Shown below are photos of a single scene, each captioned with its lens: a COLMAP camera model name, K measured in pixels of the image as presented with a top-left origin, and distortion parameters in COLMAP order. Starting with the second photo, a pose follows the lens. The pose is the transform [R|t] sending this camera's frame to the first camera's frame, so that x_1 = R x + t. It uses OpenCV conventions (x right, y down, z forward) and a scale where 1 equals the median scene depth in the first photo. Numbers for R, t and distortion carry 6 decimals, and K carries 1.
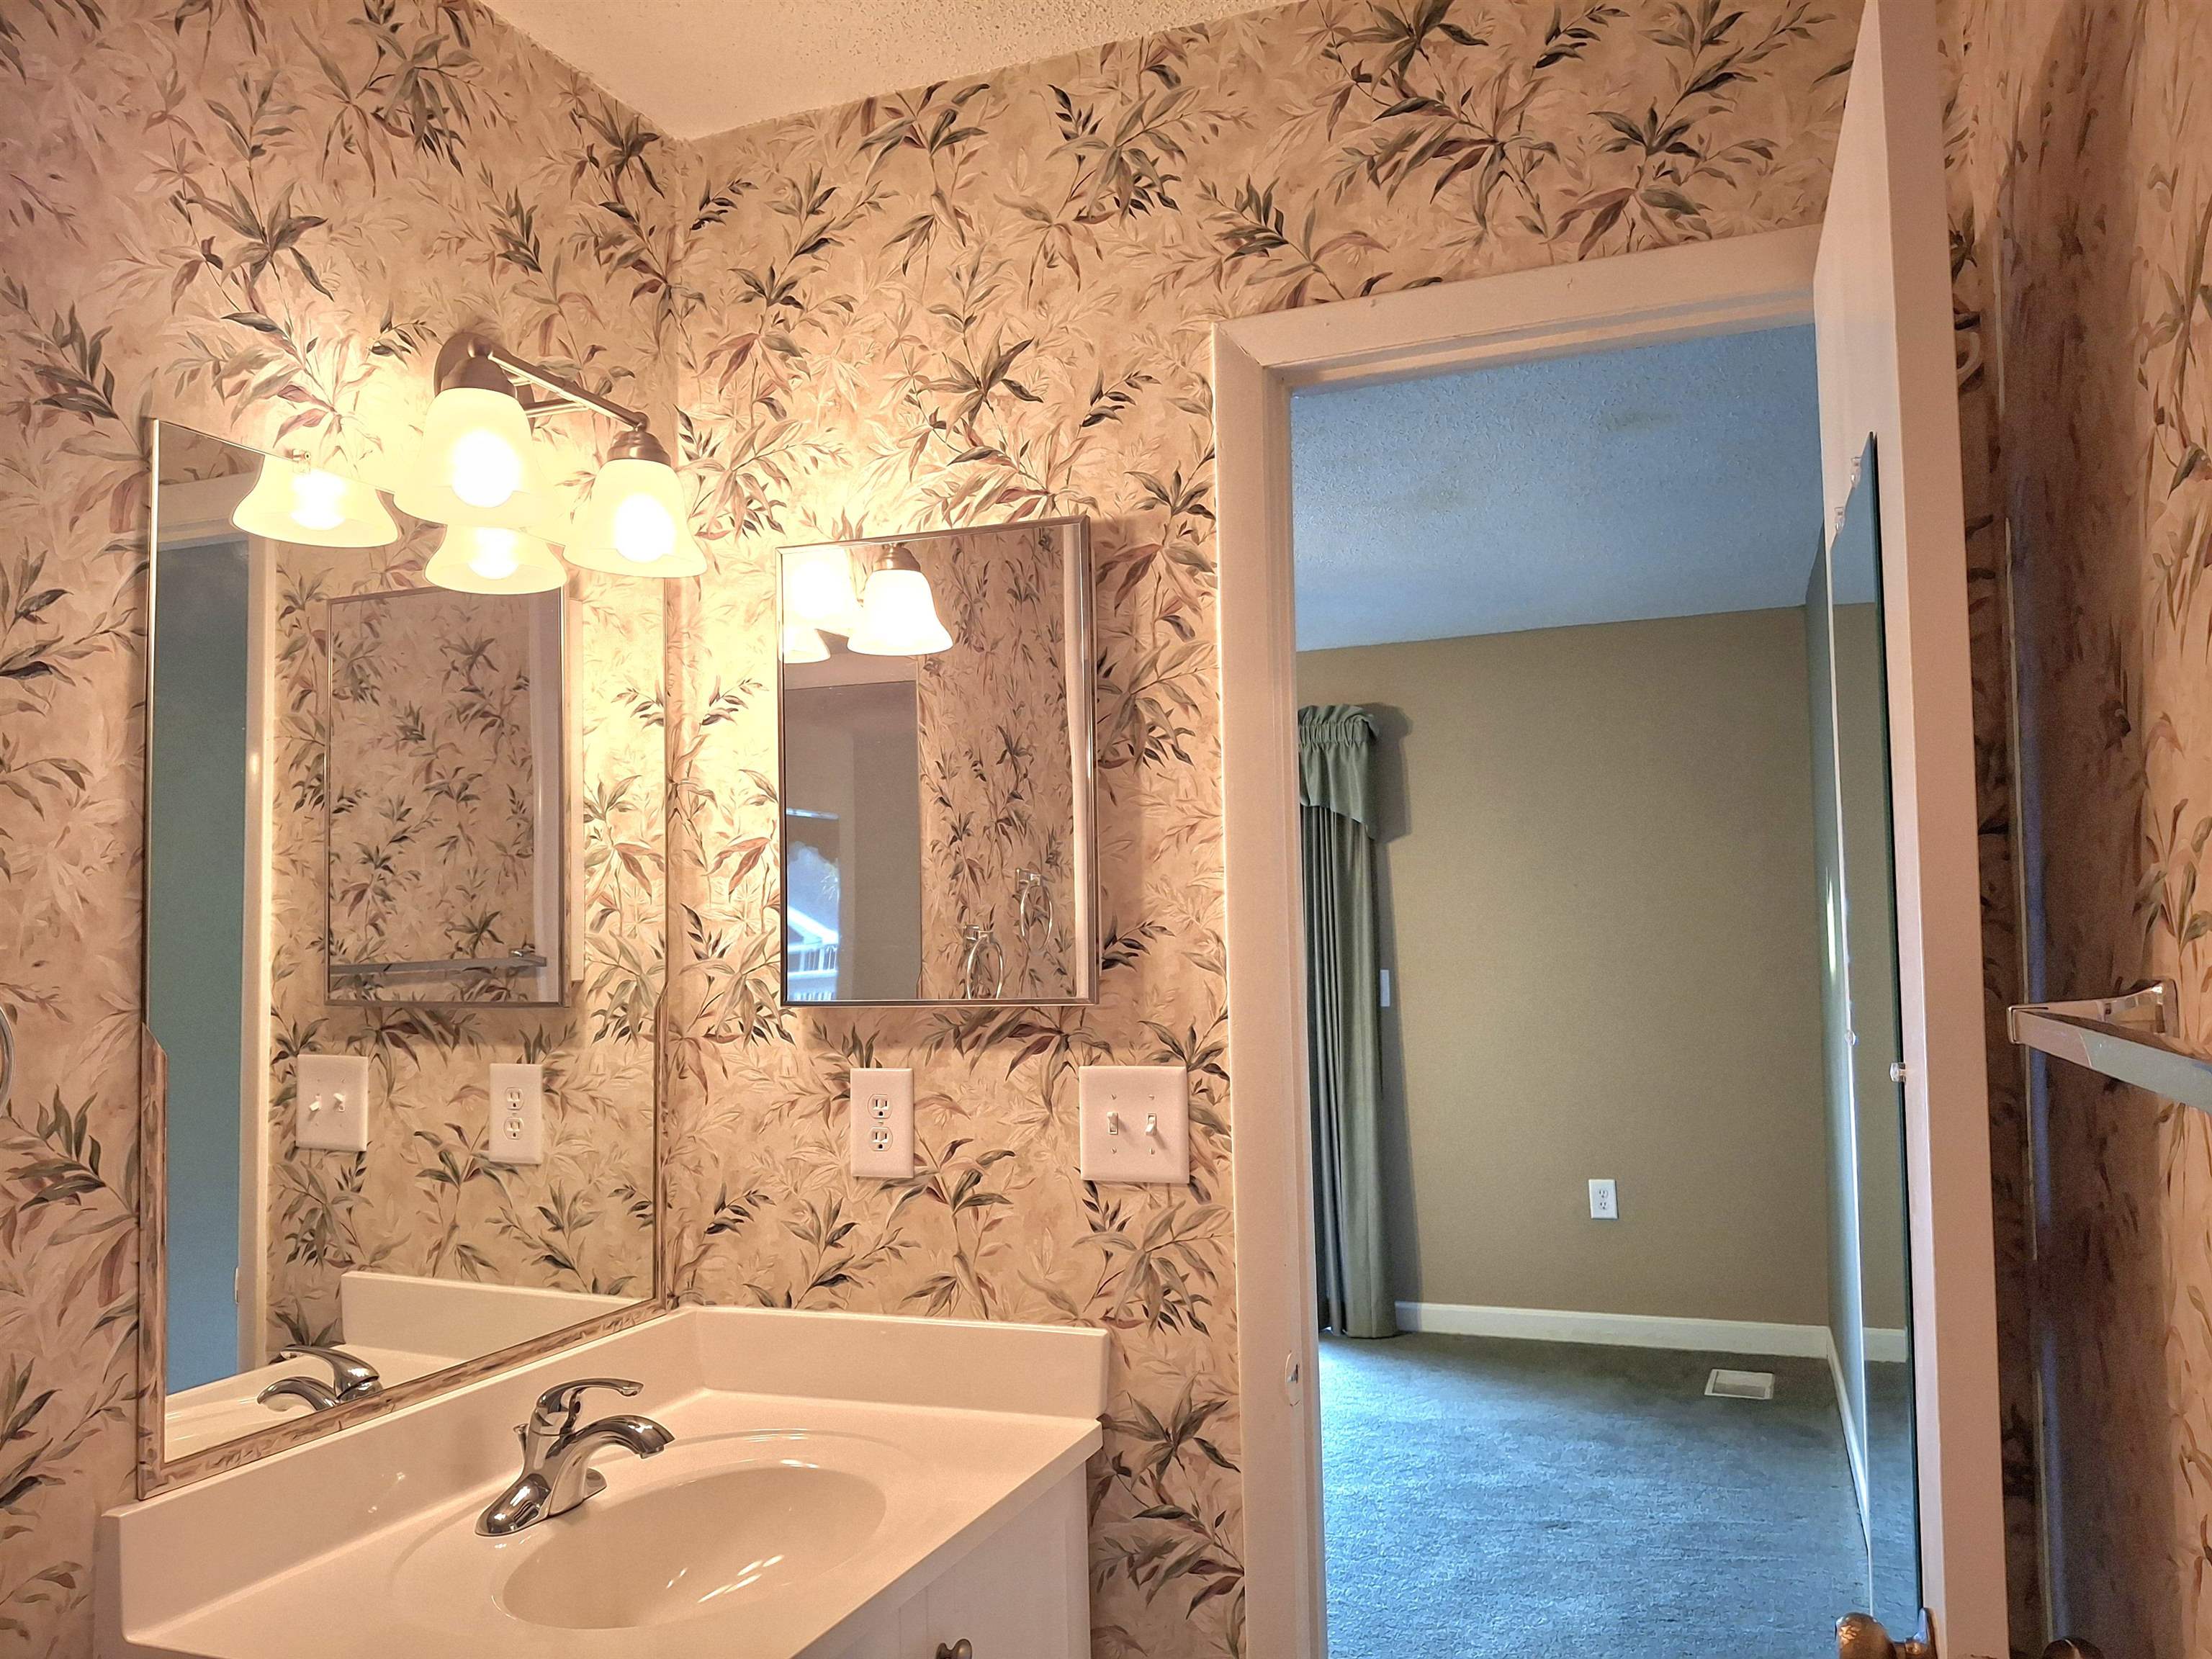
lens RADIAL K [[1628.0, 0, 1099.8], [0, 1628.0, 794.2], [0, 0, 1]] dist [0.021775, -0.059269]
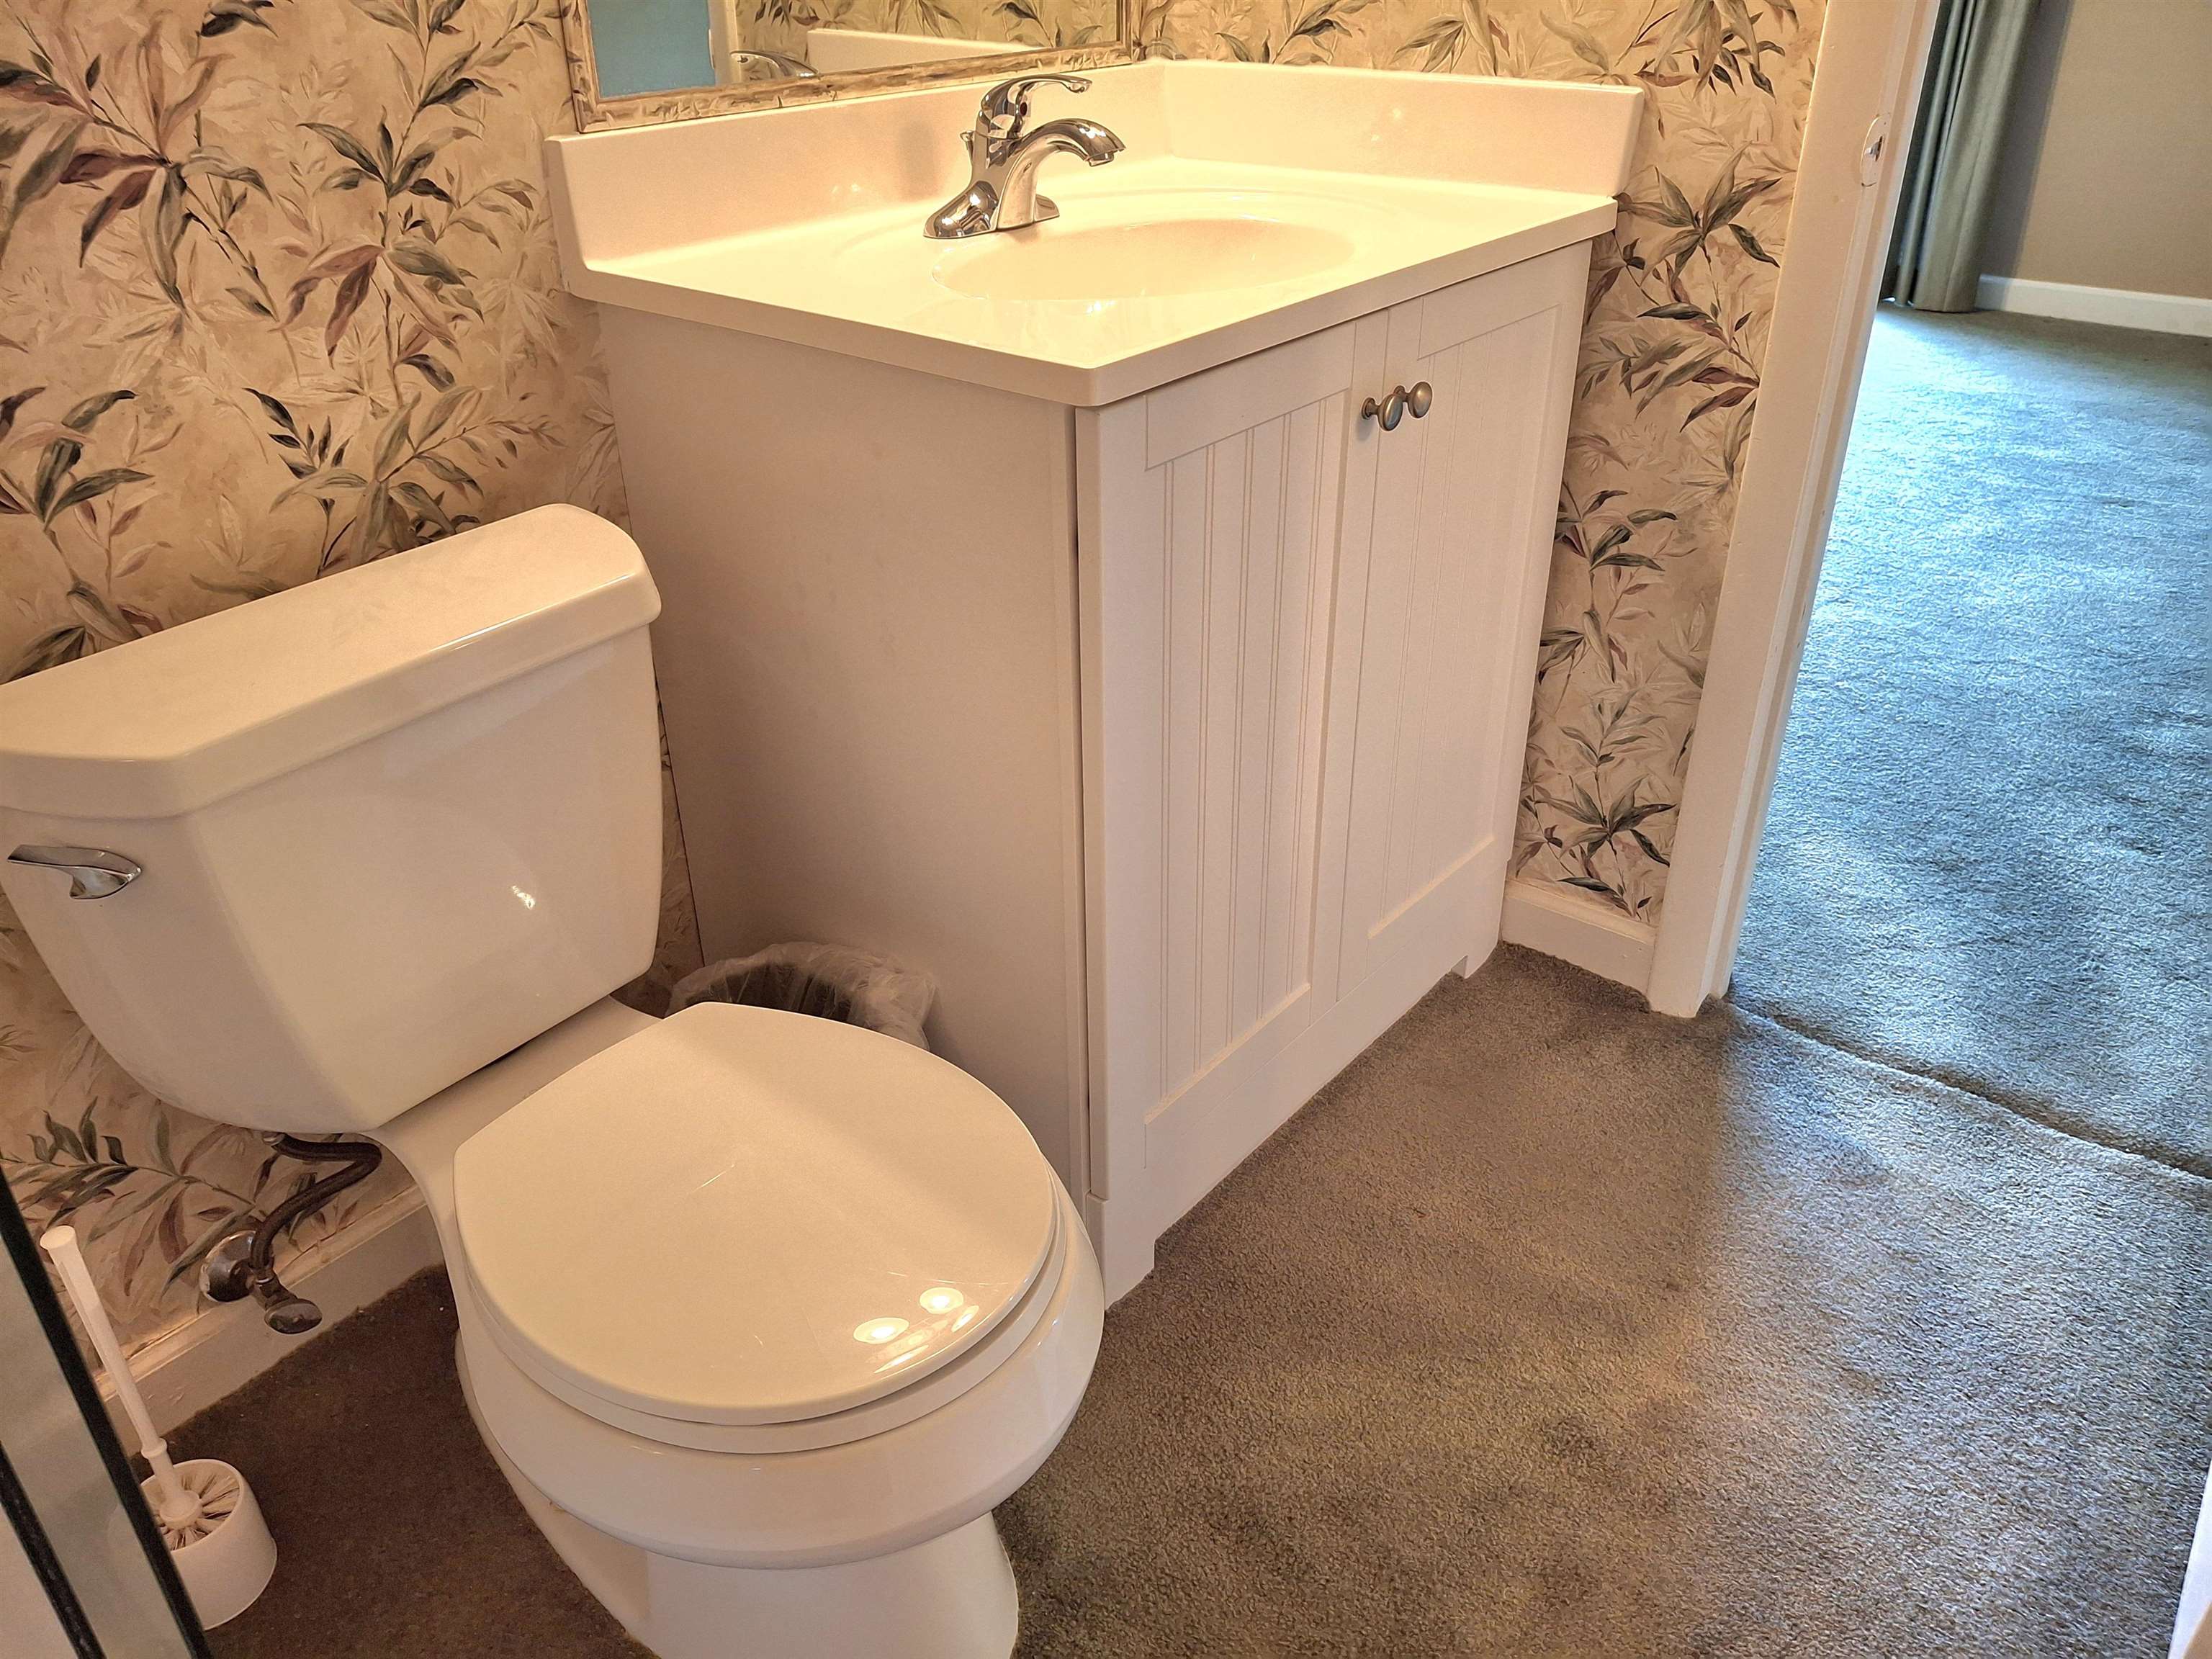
lens RADIAL K [[1628.0, 0, 1099.8], [0, 1628.0, 794.2], [0, 0, 1]] dist [0.021775, -0.059269]
pose [[0.952357, 0.156244, -0.261922, 0.014799], [0.015552, 0.832810, 0.553341, 0.166836], [0.304587, -0.531052, 0.790703, 0.081281]]
